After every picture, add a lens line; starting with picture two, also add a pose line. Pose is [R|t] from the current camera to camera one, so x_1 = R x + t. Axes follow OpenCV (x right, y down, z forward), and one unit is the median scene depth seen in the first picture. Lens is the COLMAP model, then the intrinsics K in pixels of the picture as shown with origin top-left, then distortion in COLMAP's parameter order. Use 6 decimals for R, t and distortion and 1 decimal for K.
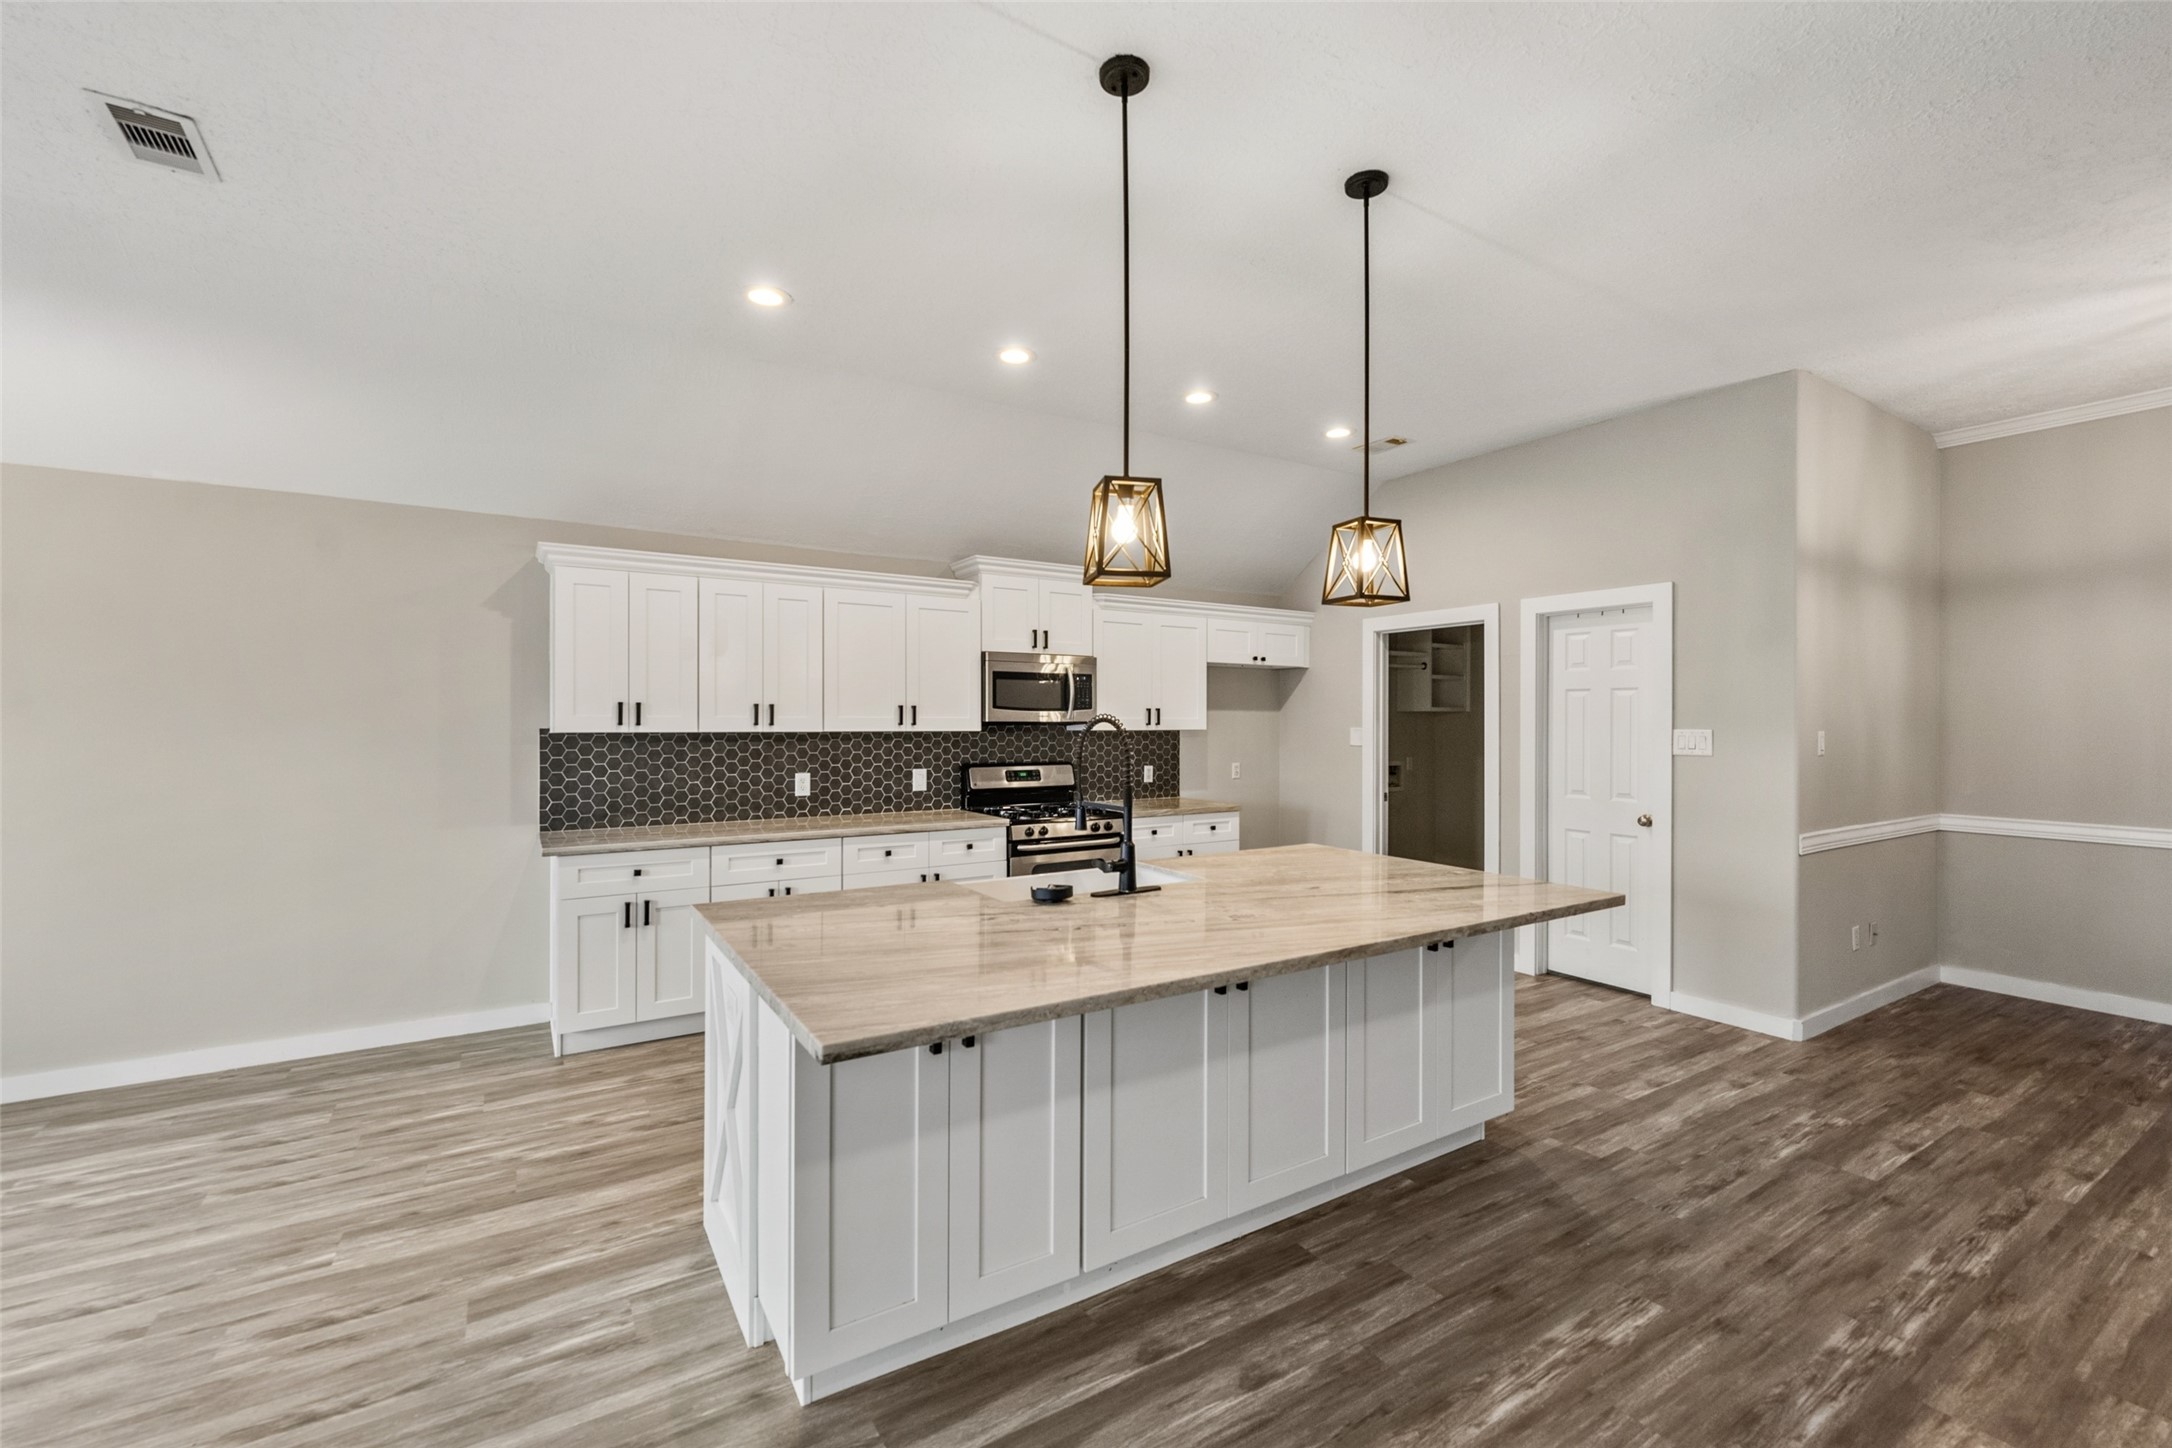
lens RADIAL K [[897.4, 0, 1074.5], [0, 897.4, 725.6], [0, 0, 1]] dist [-0.001887, 0.000385]
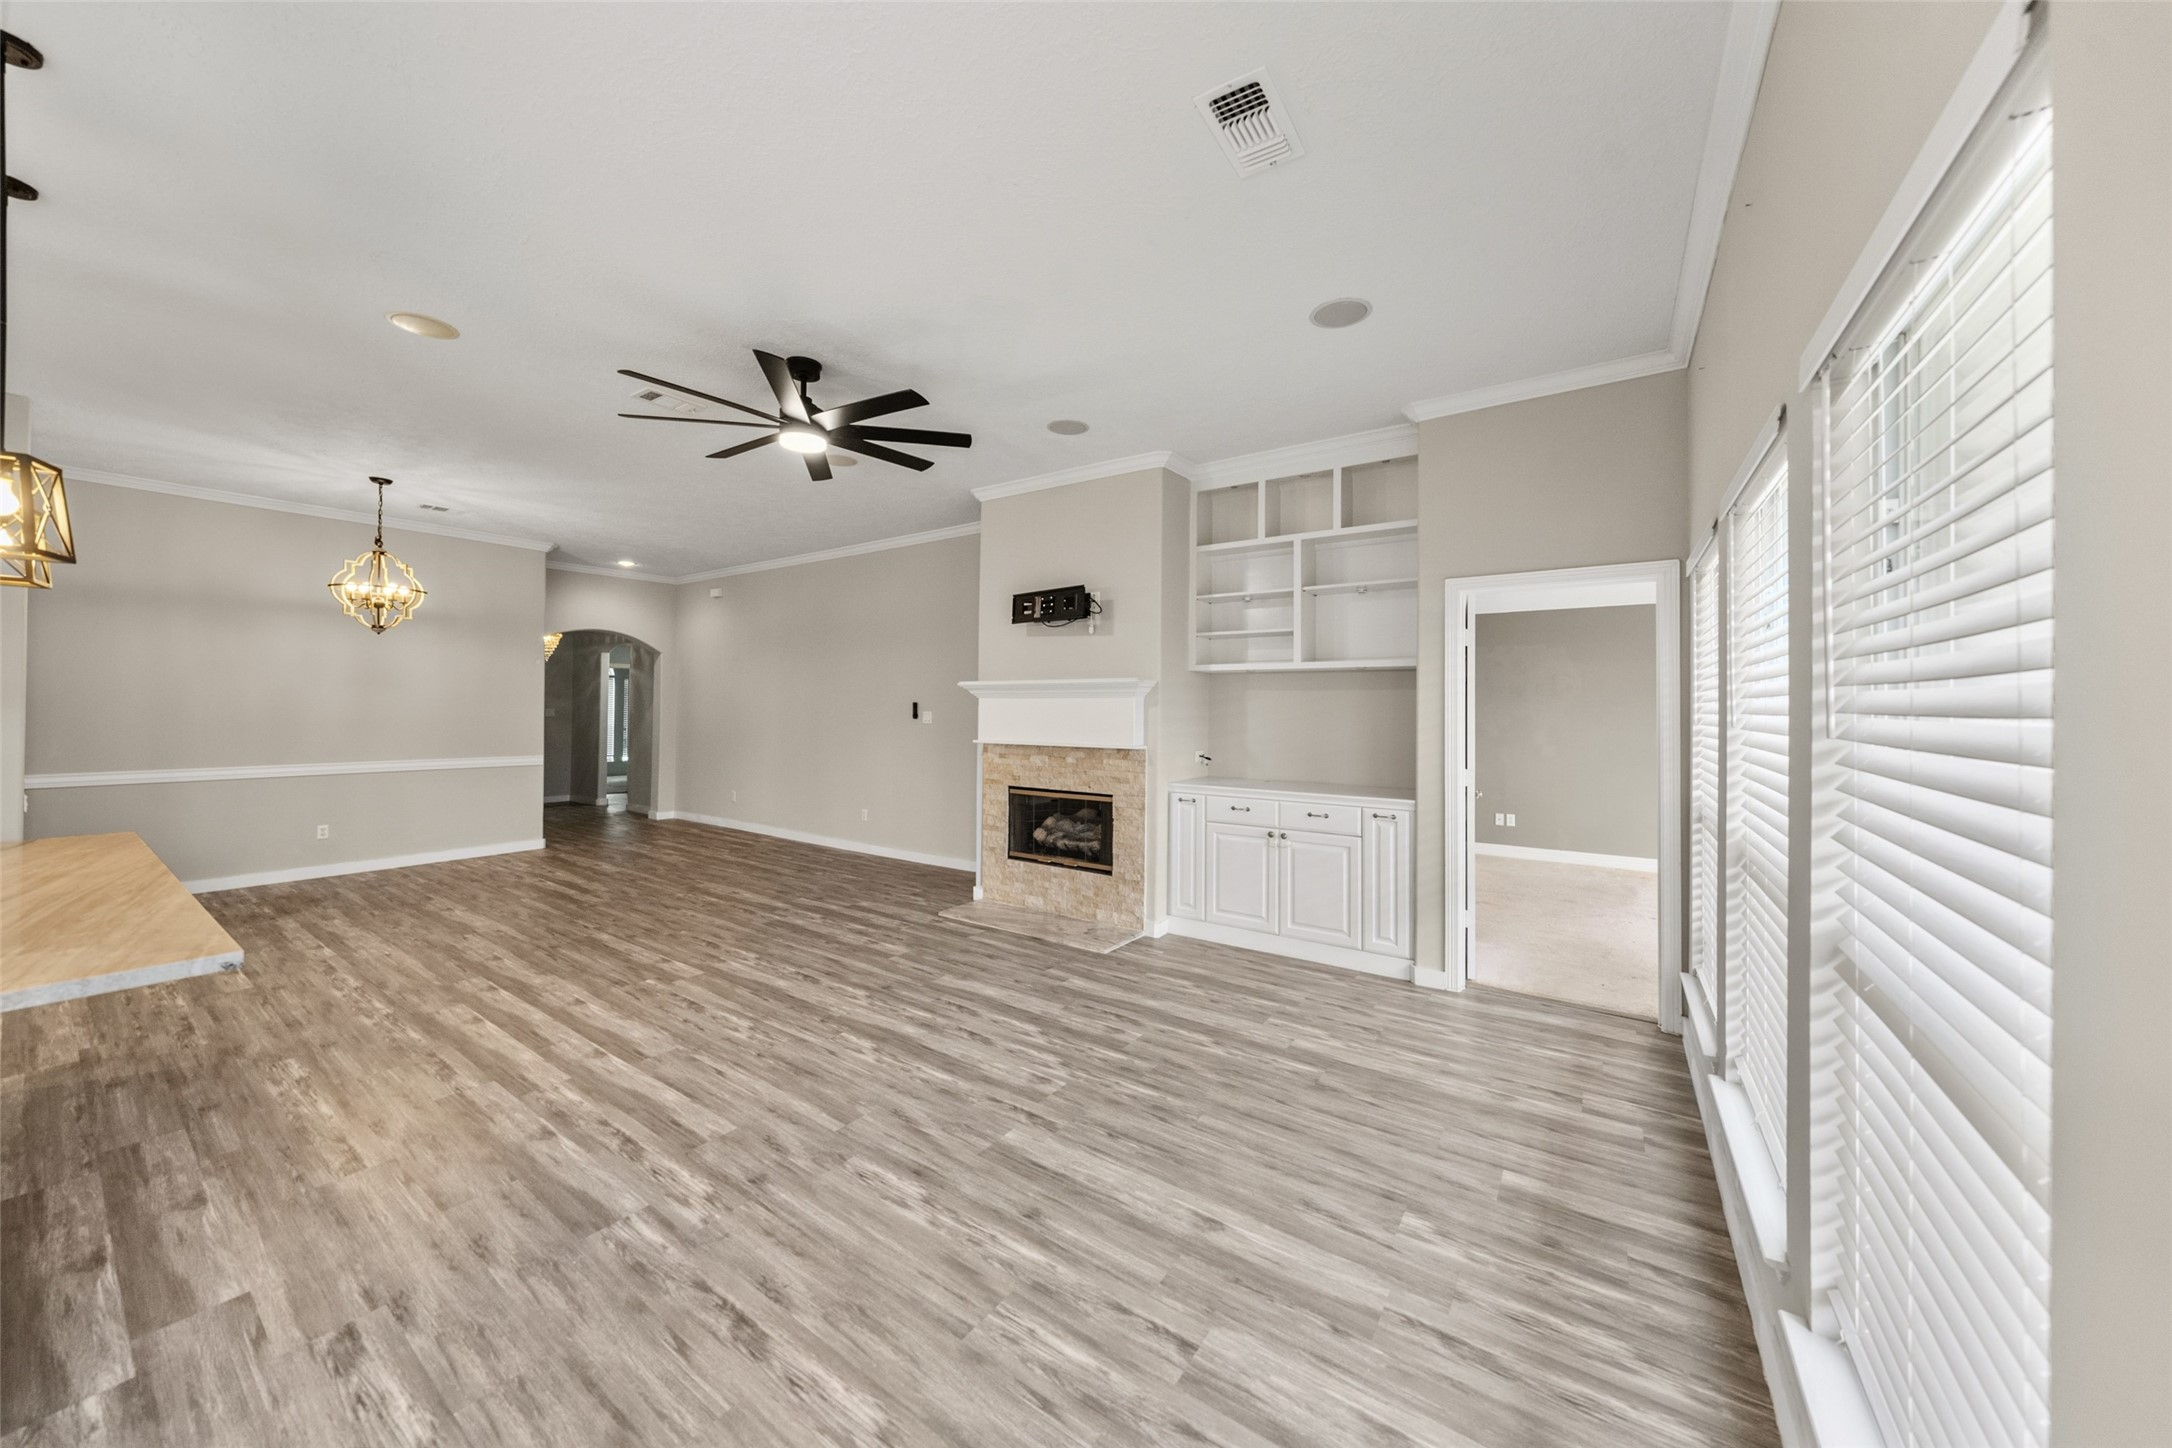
lens RADIAL K [[747.4, 0, 1086.2], [0, 747.4, 700.9], [0, 0, 1]] dist [-0.006898, 0.000984]
pose [[-0.400935, 0.004475, 0.916096, -0.595302], [-0.000727, 0.999986, -0.005203, 0.003922], [-0.916106, -0.002752, -0.400926, 0.114157]]
